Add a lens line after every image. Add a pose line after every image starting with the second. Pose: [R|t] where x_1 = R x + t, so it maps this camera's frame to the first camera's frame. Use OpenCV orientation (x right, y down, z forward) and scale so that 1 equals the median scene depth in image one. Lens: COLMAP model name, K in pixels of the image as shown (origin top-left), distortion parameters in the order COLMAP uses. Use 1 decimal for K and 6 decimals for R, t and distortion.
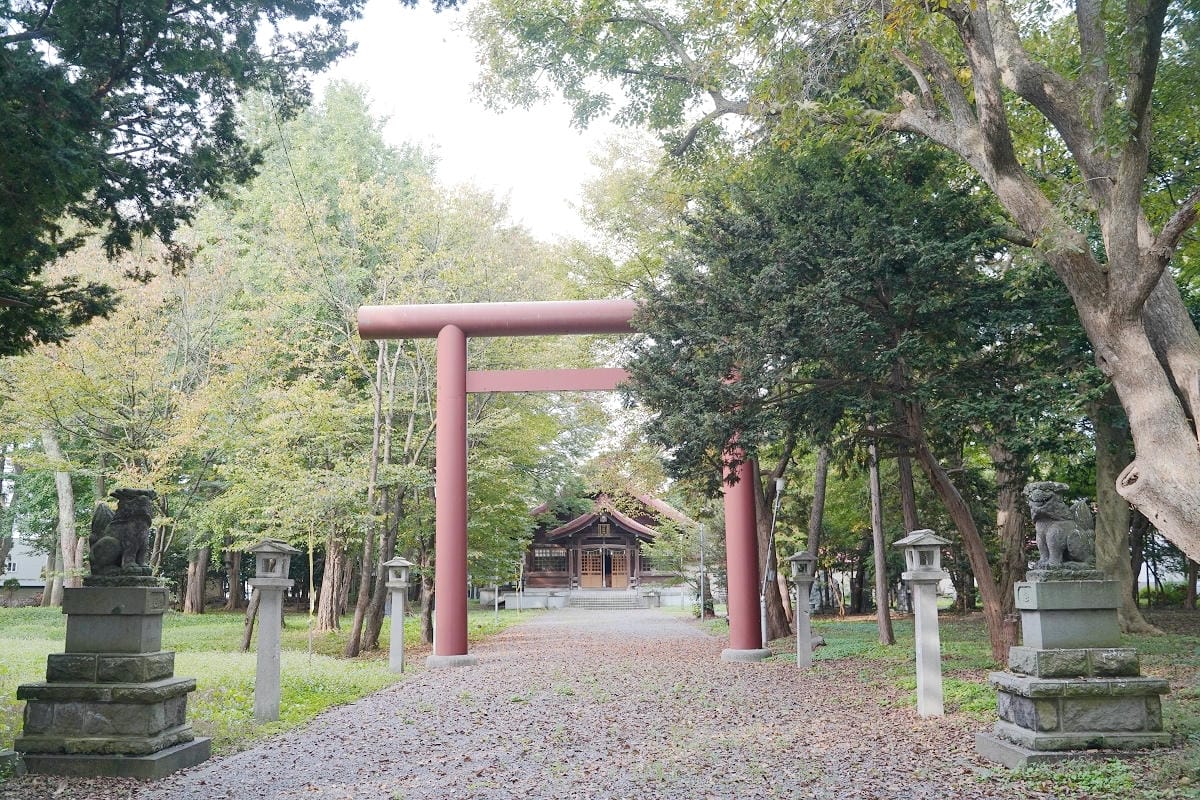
lens RADIAL K [[989.1, 0, 603.9], [0, 989.1, 409.7], [0, 0, 1]] dist [-0.057295, 0.004551]
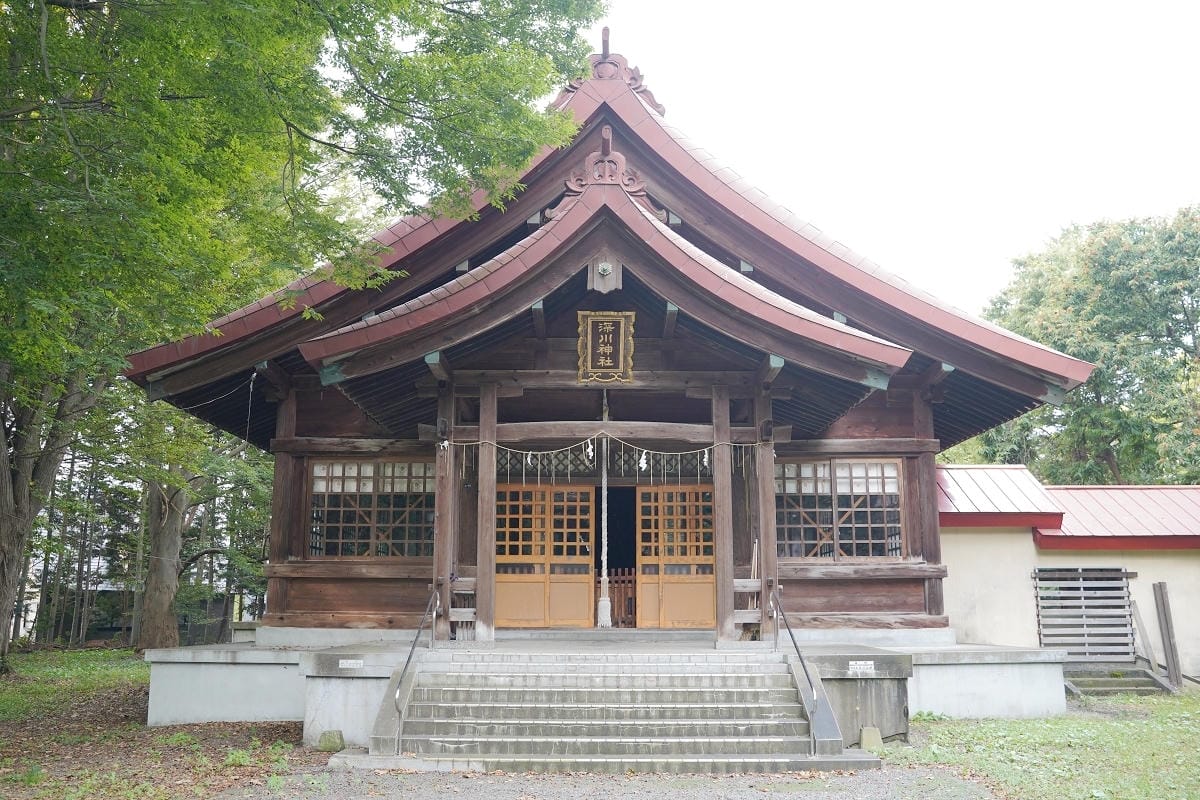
lens RADIAL K [[989.1, 0, 603.9], [0, 989.1, 409.7], [0, 0, 1]] dist [-0.057295, 0.004551]
pose [[0.999953, 0.008555, 0.004591, -0.001715], [-0.008421, 0.999560, -0.028452, 0.202757], [-0.004832, 0.028412, 0.999585, 1.147044]]
